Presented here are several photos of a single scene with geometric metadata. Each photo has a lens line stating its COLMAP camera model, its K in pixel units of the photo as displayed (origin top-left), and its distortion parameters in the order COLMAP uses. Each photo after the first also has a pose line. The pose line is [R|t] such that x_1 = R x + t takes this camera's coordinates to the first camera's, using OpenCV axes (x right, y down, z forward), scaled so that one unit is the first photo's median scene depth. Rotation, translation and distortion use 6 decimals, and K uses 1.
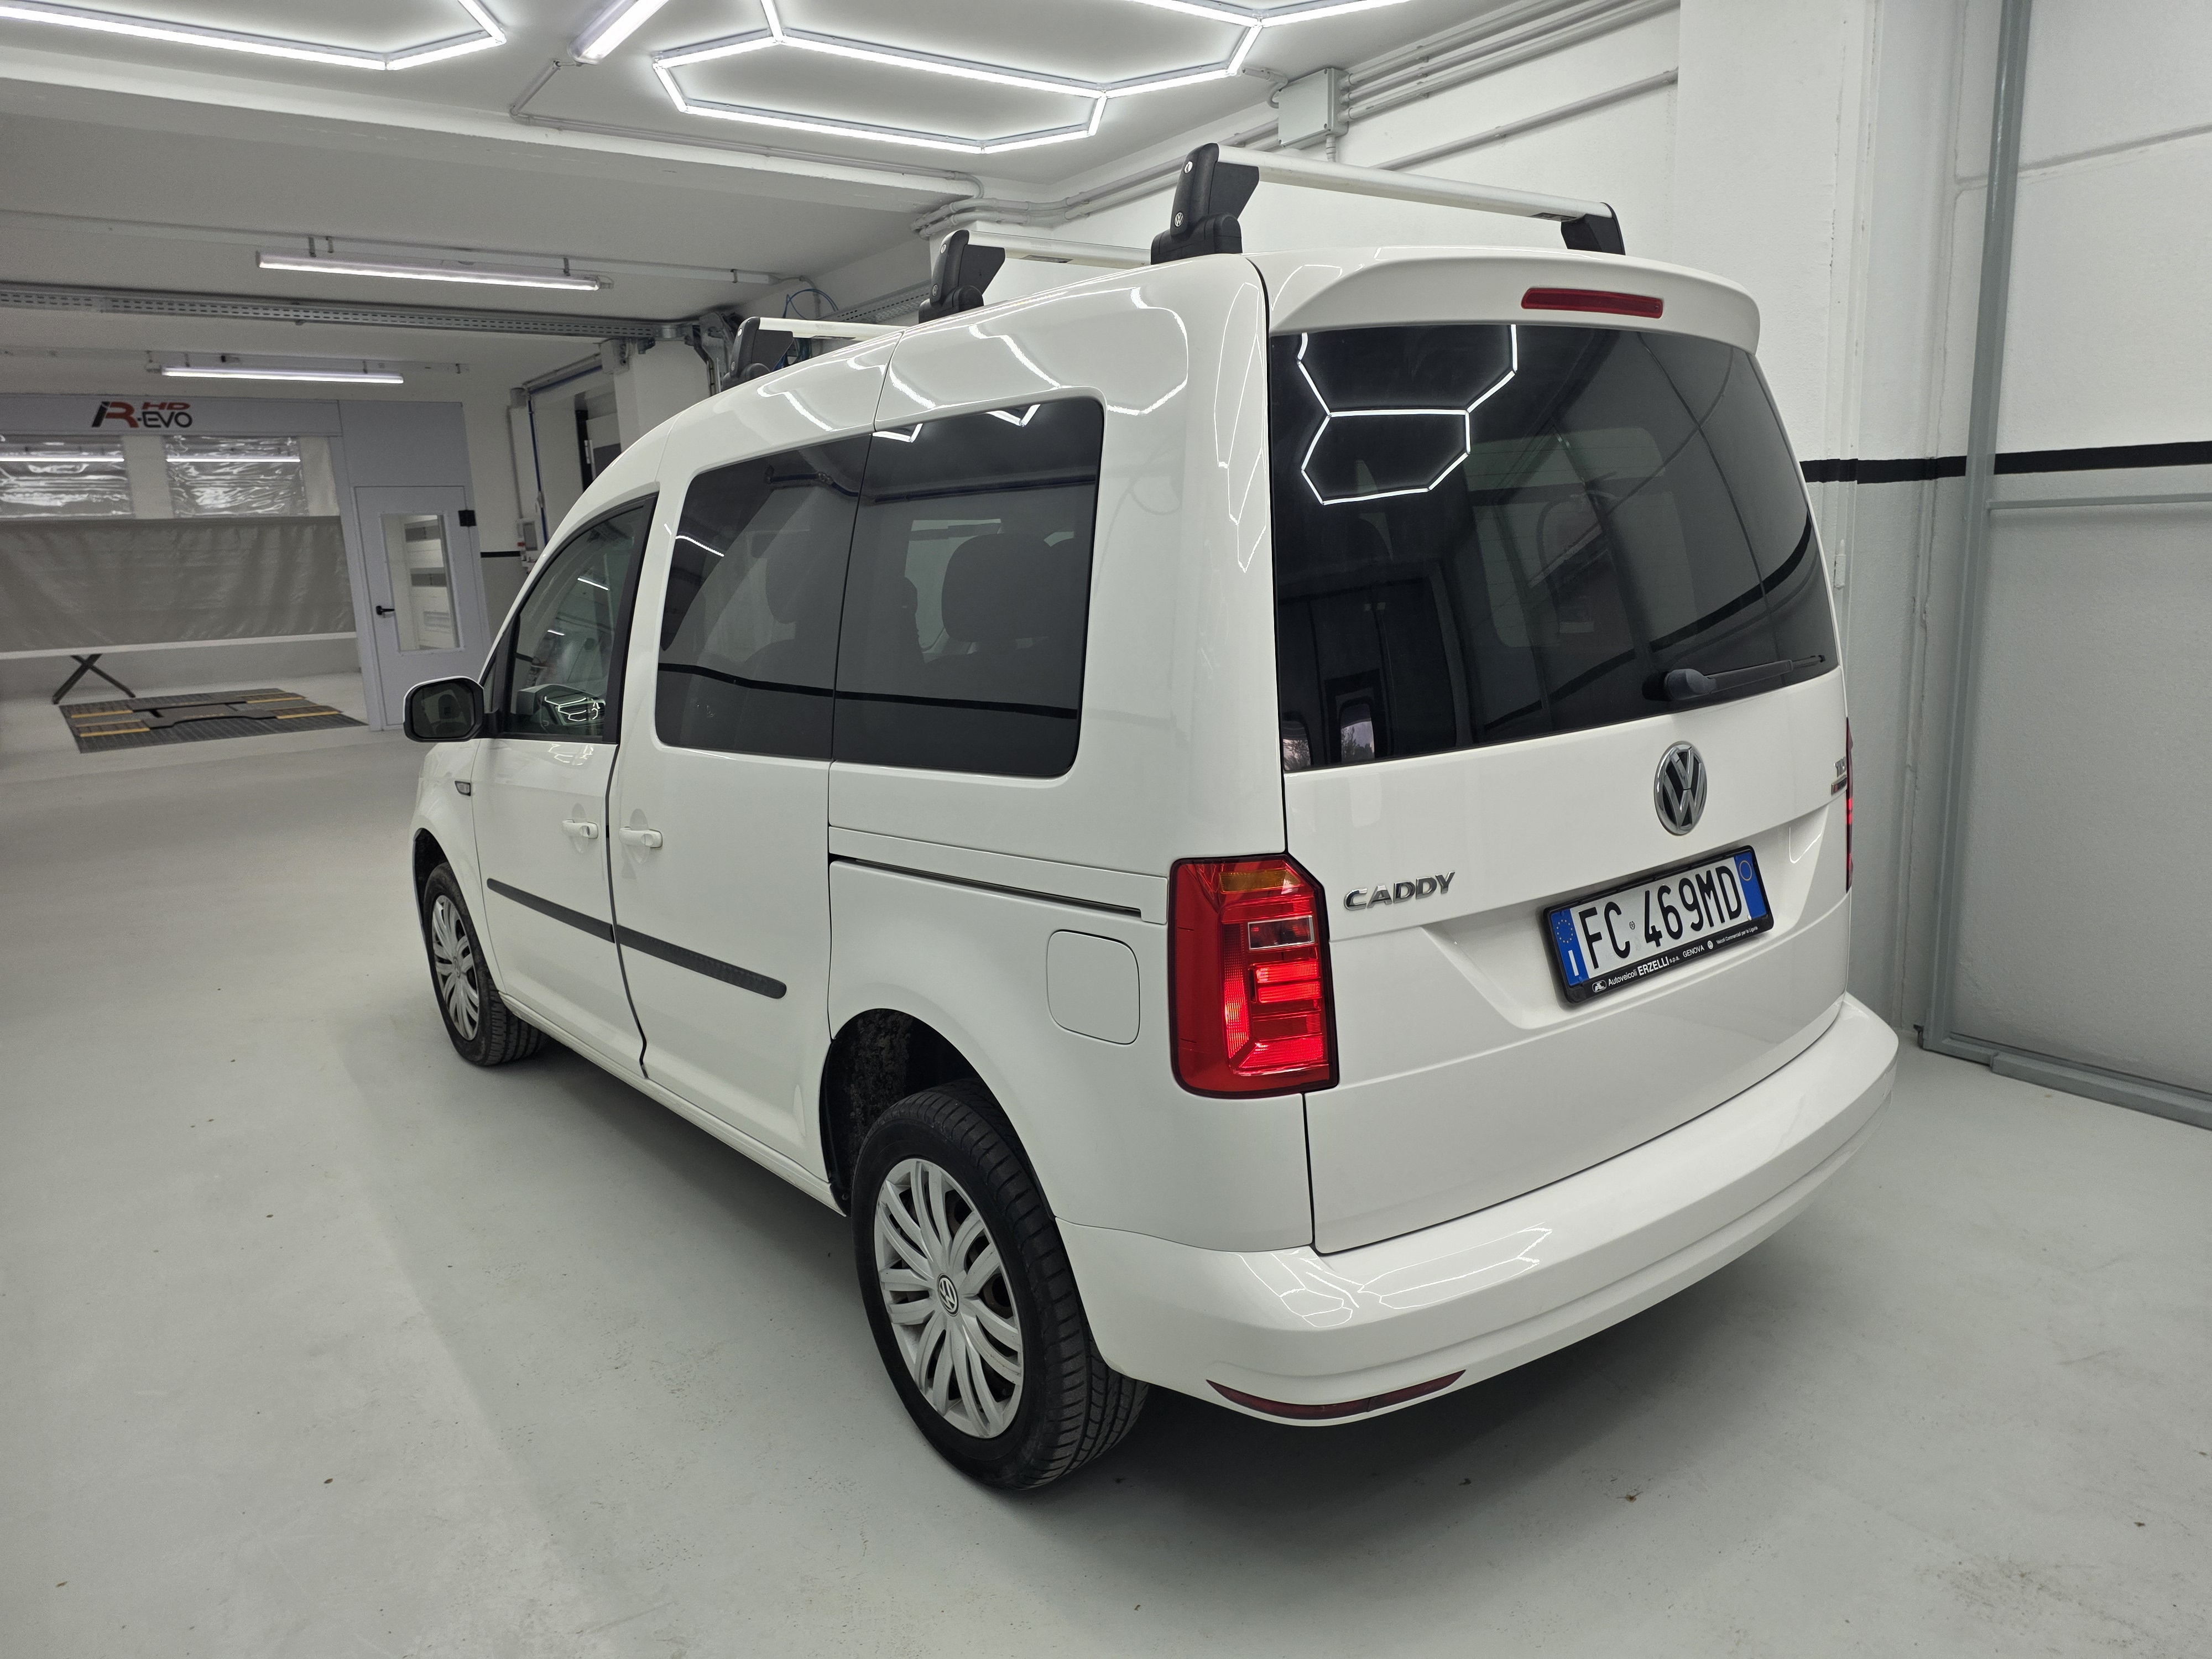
lens RADIAL K [[1474.5, 0, 1112.4], [0, 1474.5, 830.3], [0, 0, 1]] dist [0.016490, 0.004068]
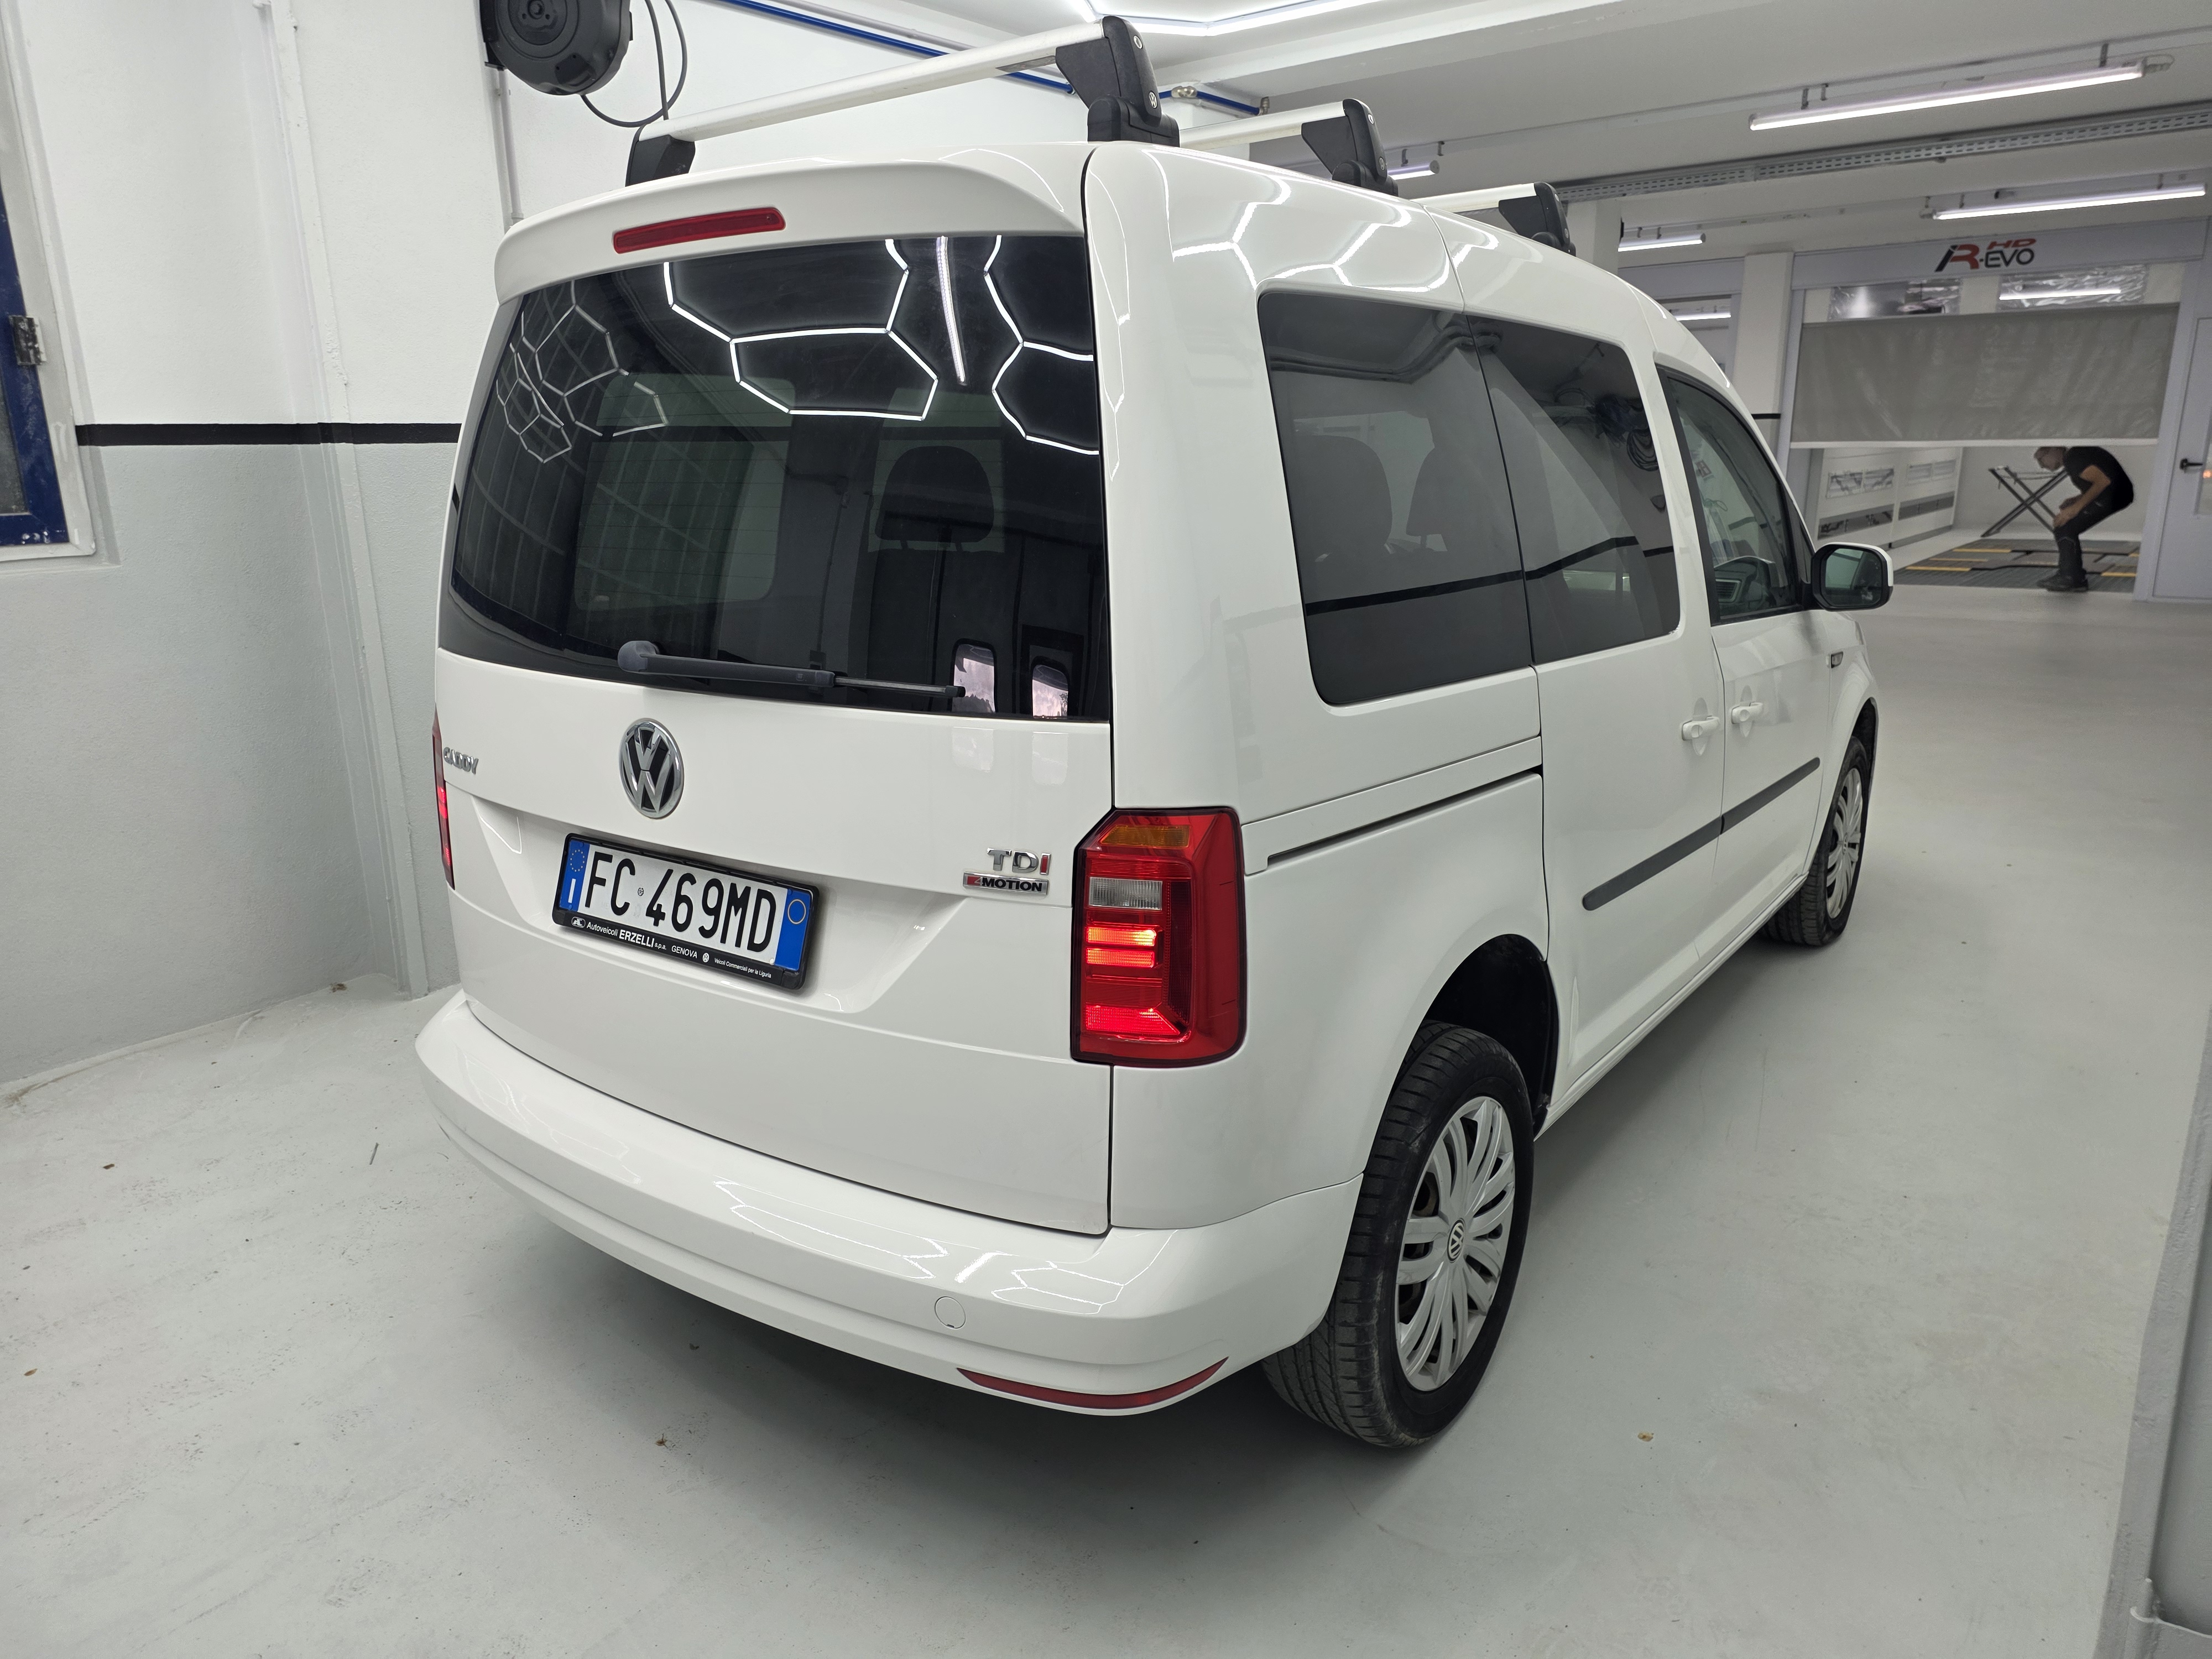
lens RADIAL K [[1474.5, 0, 1112.4], [0, 1474.5, 830.3], [0, 0, 1]] dist [0.016490, 0.004068]
pose [[0.279009, 0.286464, -0.916566, 1.075060], [-0.182577, 0.952884, 0.242236, -0.218281], [0.942772, 0.099758, 0.318165, 0.793683]]
